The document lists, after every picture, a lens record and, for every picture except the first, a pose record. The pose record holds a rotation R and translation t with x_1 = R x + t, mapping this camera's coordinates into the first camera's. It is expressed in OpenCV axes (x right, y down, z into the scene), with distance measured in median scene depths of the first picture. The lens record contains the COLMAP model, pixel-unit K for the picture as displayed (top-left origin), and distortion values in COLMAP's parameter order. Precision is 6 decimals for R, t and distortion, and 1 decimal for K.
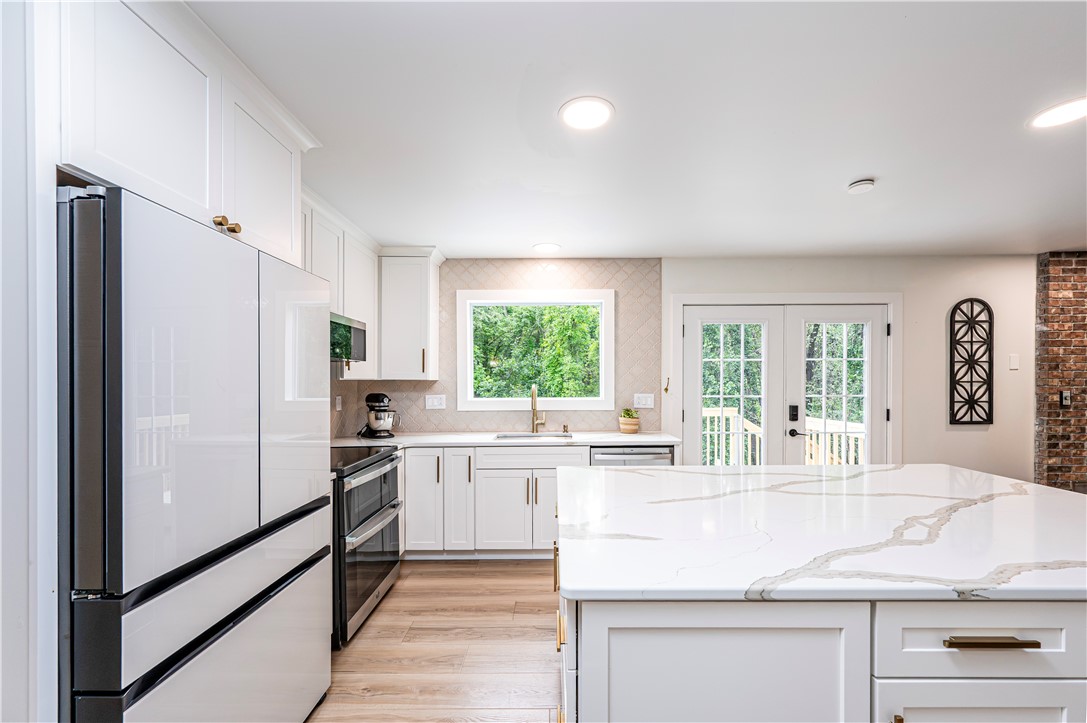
lens RADIAL K [[434.3, 0, 544.8], [0, 434.3, 384.5], [0, 0, 1]] dist [0.001425, 0.000019]
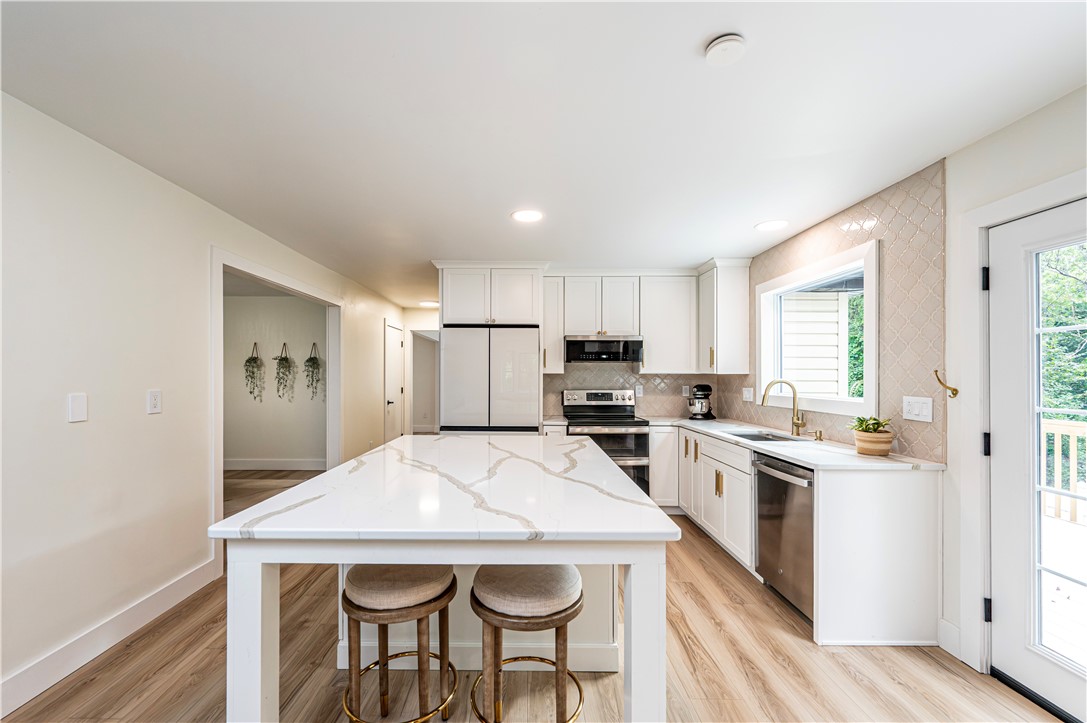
lens RADIAL K [[444.5, 0, 522.9], [0, 444.5, 373.4], [0, 0, 1]] dist [-0.000258, -0.000112]
pose [[-0.007336, 0.003194, -0.999968, 0.857740], [-0.001856, 0.999993, 0.003208, -0.012827], [0.999971, 0.001879, -0.007330, 0.459950]]
